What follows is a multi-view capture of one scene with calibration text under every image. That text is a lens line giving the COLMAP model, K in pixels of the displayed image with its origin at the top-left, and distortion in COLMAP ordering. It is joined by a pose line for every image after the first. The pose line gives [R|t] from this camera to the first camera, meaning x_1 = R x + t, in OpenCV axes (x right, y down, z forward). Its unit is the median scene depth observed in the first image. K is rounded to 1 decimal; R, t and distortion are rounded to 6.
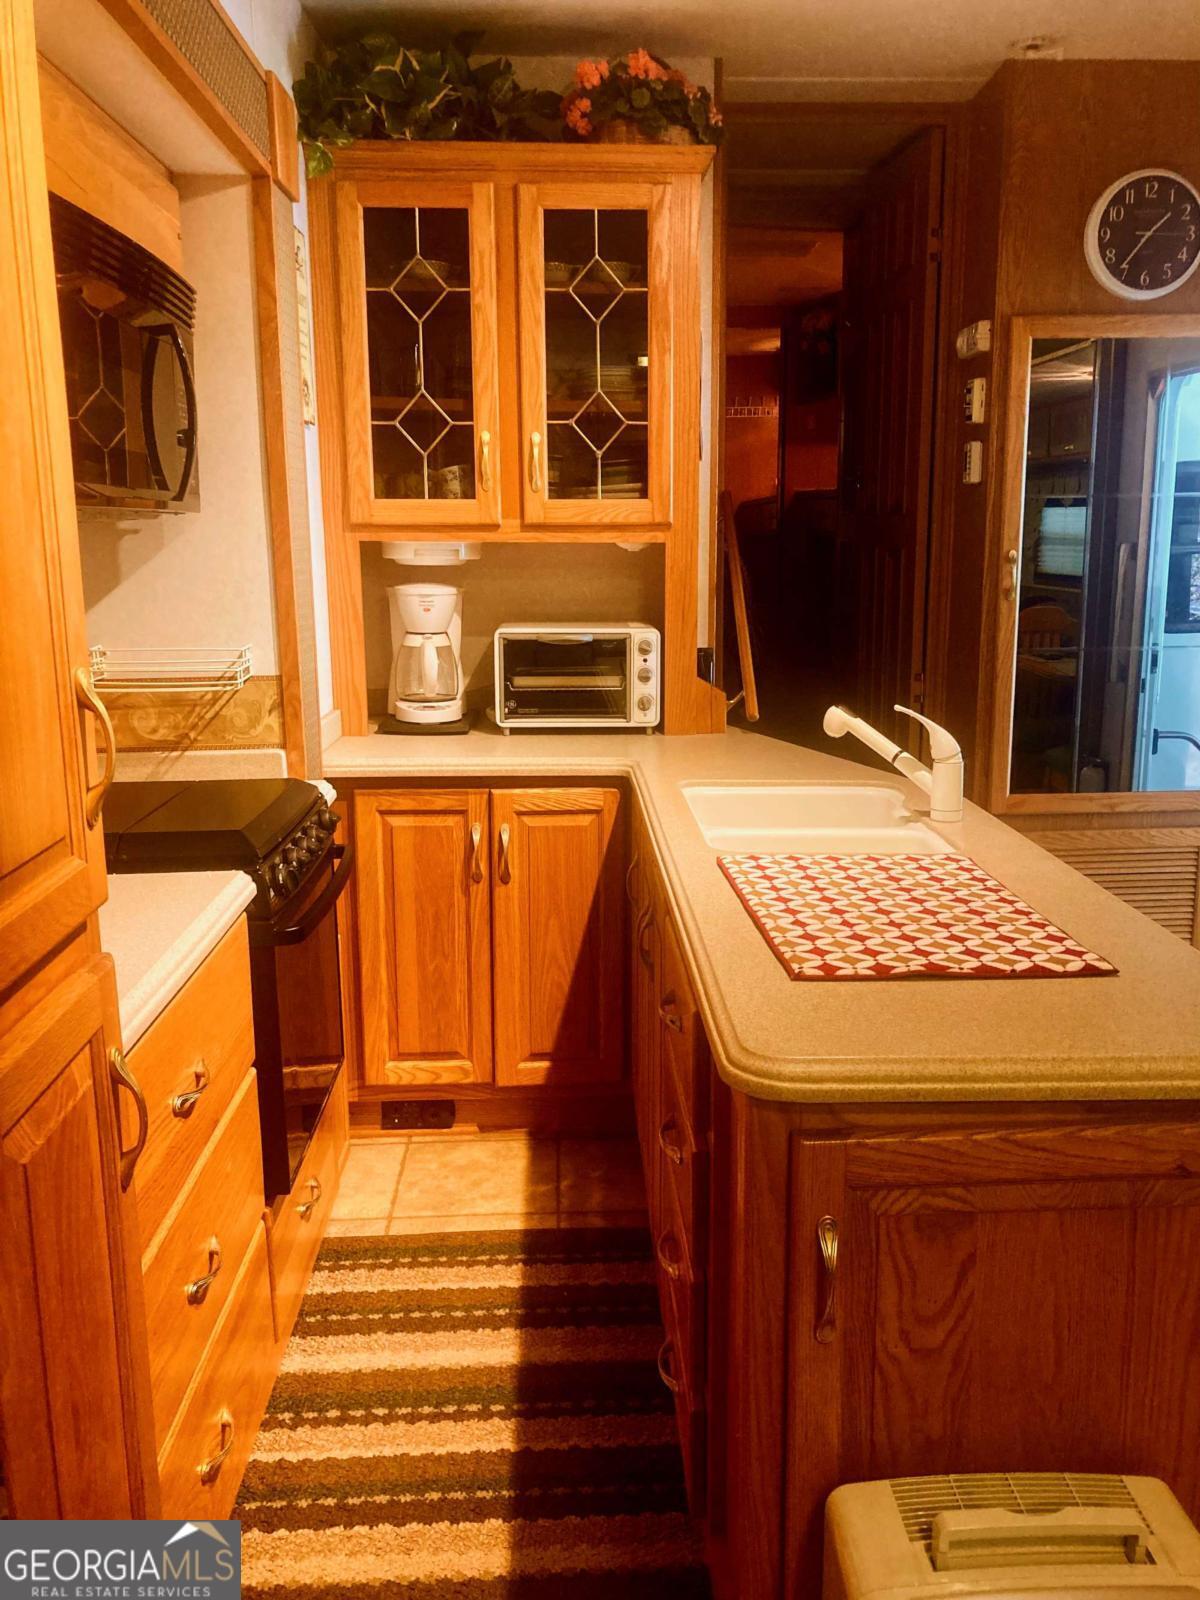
lens RADIAL K [[1295.7, 0, 607.3], [0, 1295.7, 794.7], [0, 0, 1]] dist [-0.001516, -0.006493]
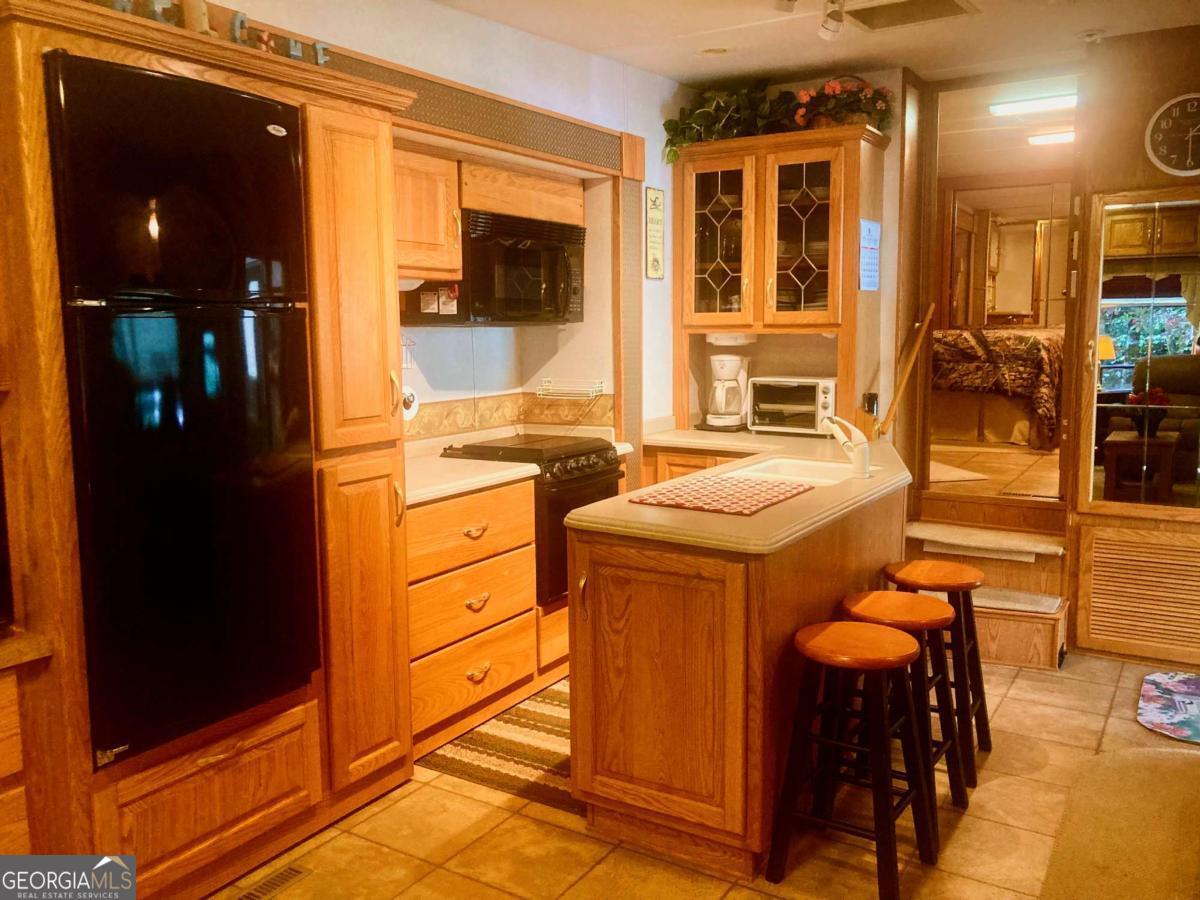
lens RADIAL K [[982.4, 0, 591.3], [0, 982.4, 449.5], [0, 0, 1]] dist [-0.010210, -0.050864]
pose [[0.814040, 0.069822, -0.576597, 0.593077], [-0.110640, 0.993211, -0.035932, 0.057261], [0.570174, 0.093045, 0.816238, -0.324498]]
